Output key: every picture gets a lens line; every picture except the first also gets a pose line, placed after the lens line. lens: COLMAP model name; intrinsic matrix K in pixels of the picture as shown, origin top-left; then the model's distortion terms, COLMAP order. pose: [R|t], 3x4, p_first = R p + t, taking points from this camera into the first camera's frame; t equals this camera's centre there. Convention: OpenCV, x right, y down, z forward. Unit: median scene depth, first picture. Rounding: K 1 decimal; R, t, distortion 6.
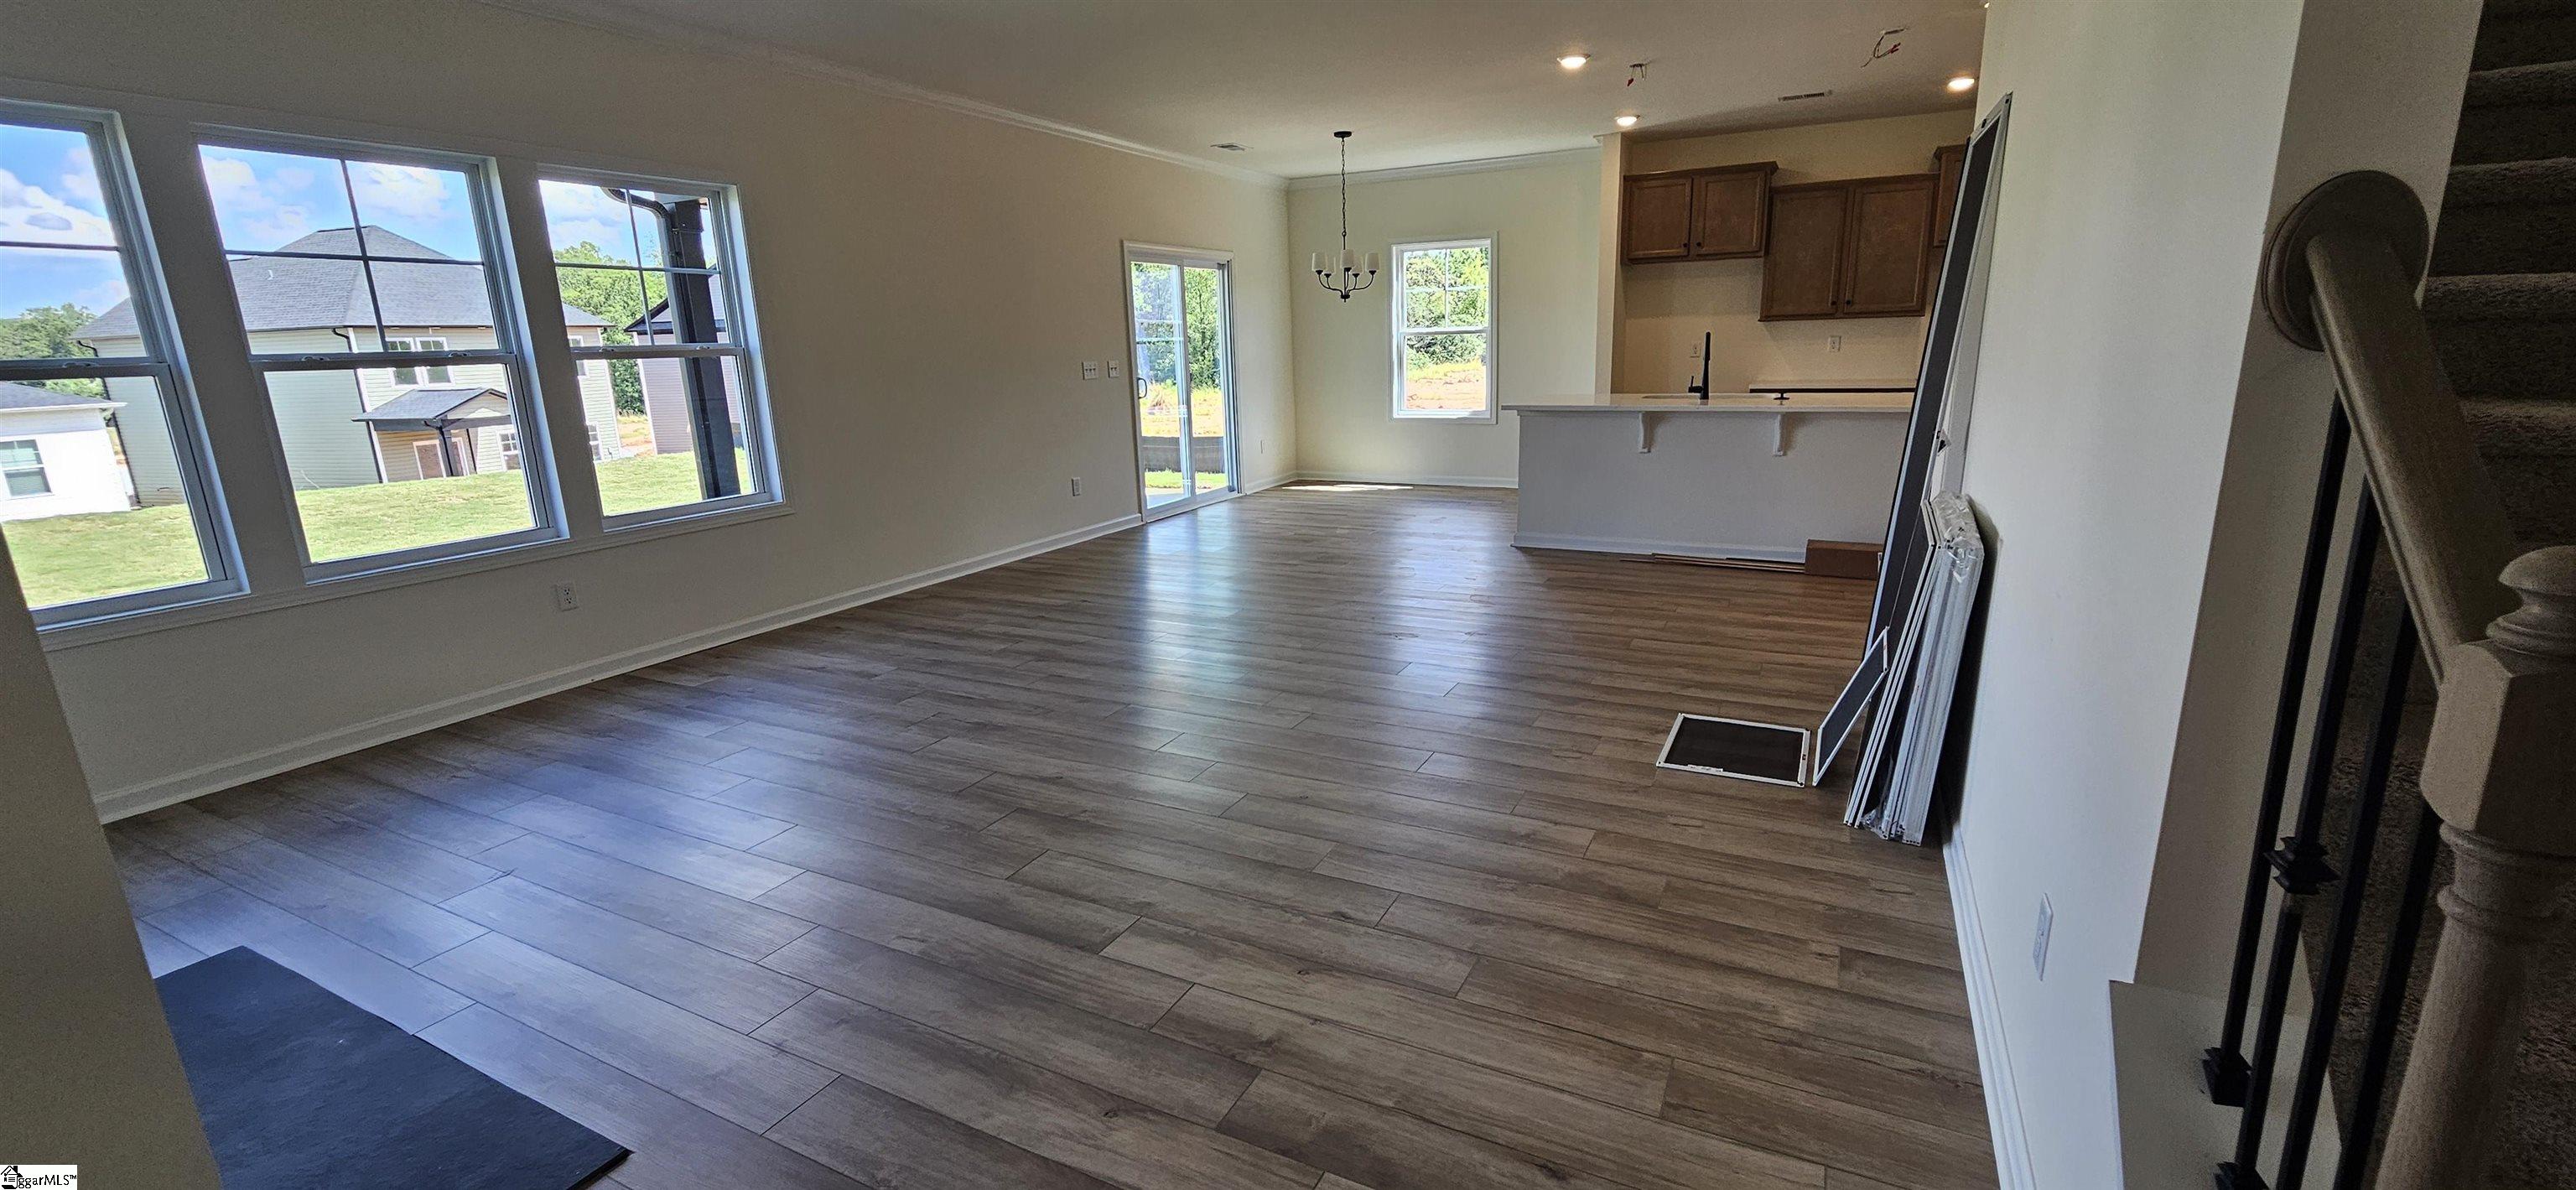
lens RADIAL K [[1052.4, 0, 1285.4], [0, 1052.4, 595.6], [0, 0, 1]] dist [-0.001054, -0.000254]
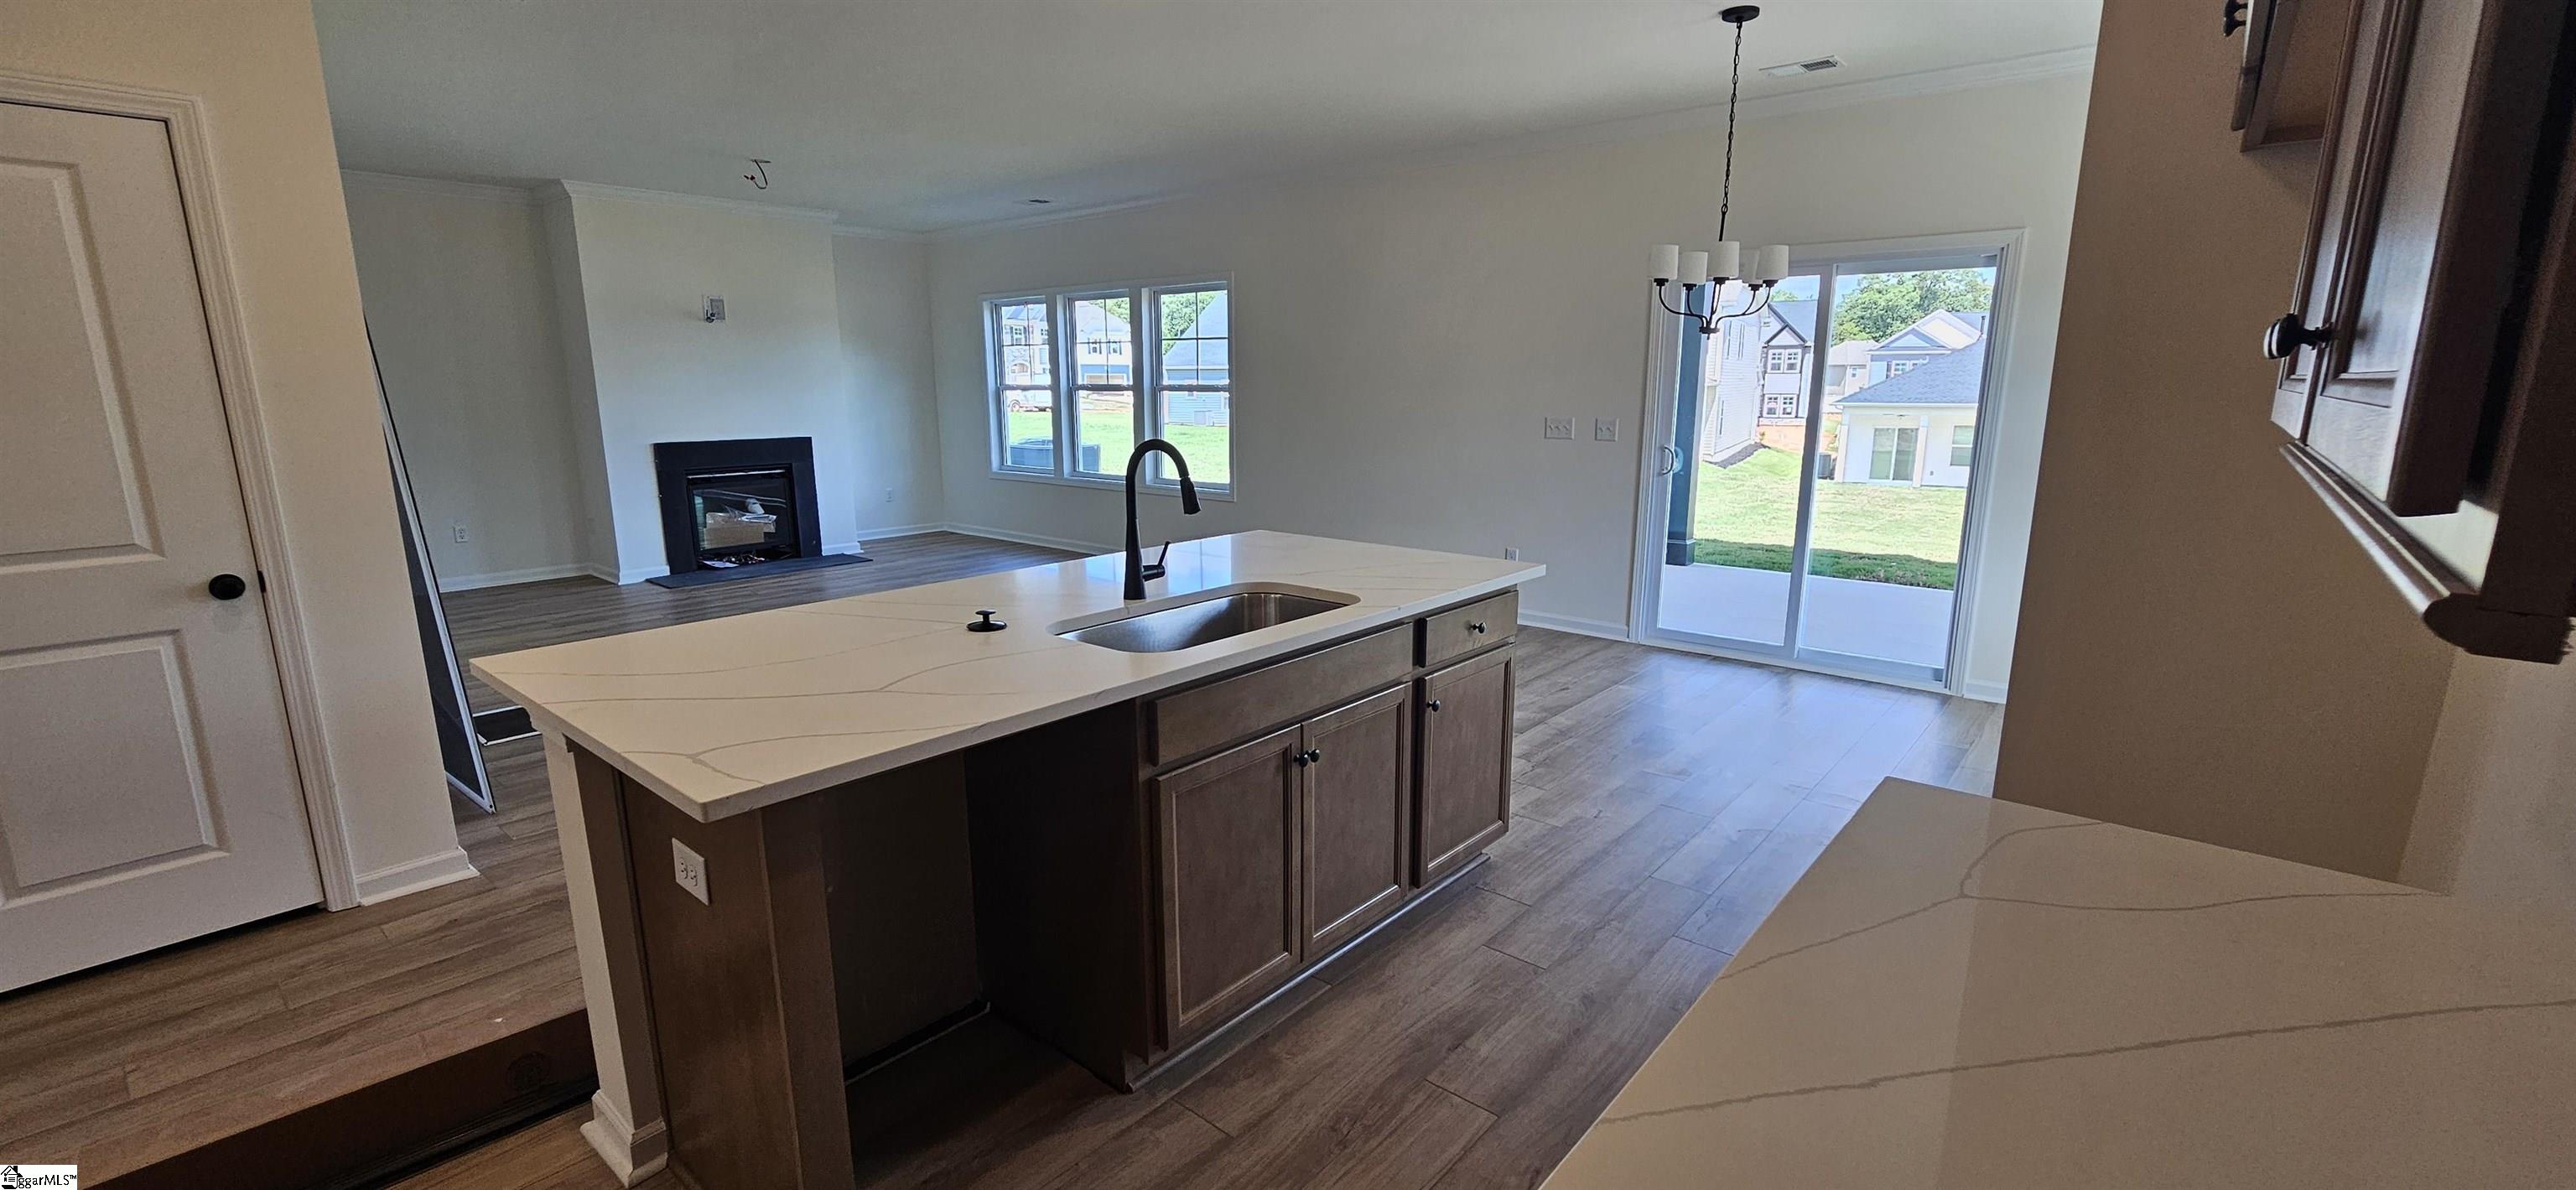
lens RADIAL K [[1072.7, 0, 1280.8], [0, 1072.7, 596.2], [0, 0, 1]] dist [-0.001612, -0.000232]
pose [[-0.232707, 0.223408, -0.946539, 0.620551], [-0.221340, 0.935551, 0.275231, -0.250206], [0.947025, 0.273555, -0.168261, 0.890067]]
